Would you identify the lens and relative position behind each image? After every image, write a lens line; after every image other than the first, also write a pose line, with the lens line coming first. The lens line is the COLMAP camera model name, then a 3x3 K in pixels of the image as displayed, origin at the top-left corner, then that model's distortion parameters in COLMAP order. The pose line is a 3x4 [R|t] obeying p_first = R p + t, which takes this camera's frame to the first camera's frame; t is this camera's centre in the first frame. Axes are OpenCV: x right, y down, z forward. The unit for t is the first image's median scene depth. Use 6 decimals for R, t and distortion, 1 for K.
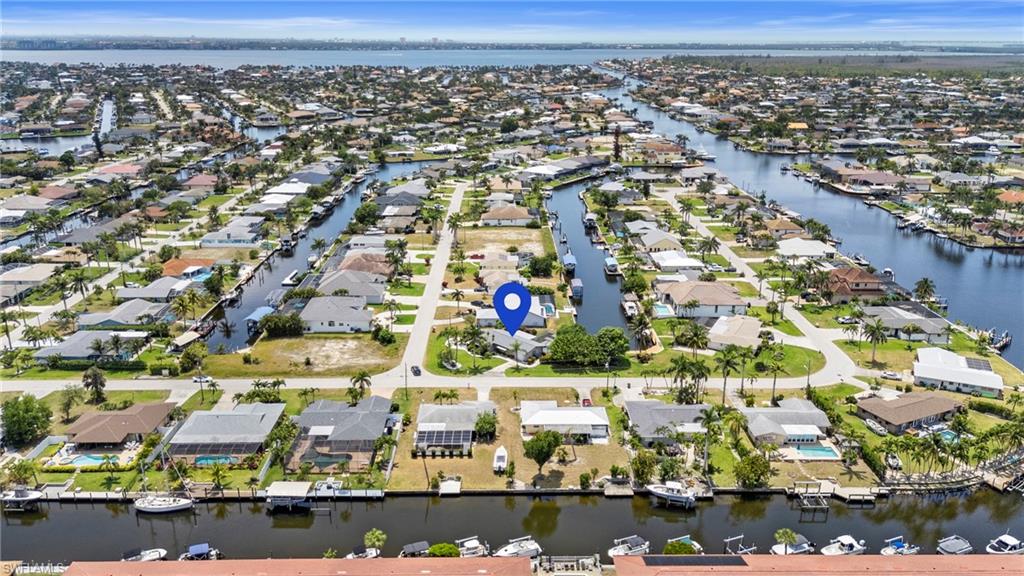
lens RADIAL K [[732.7, 0, 512.0], [0, 732.7, 288.0], [0, 0, 1]] dist [0.071108, -0.079588]
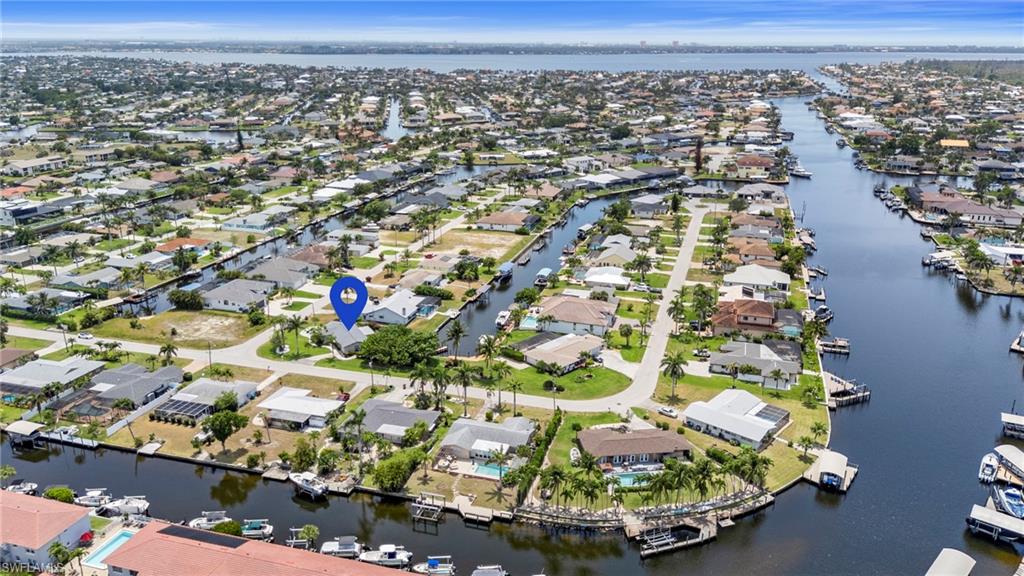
lens RADIAL K [[732.7, 0, 512.0], [0, 732.7, 288.0], [0, 0, 1]] dist [0.071108, -0.079588]
pose [[0.954991, 0.092285, -0.281914, 0.341202], [-0.093524, 0.995576, 0.009090, -0.017500], [0.281506, 0.017684, 0.959397, 0.024525]]
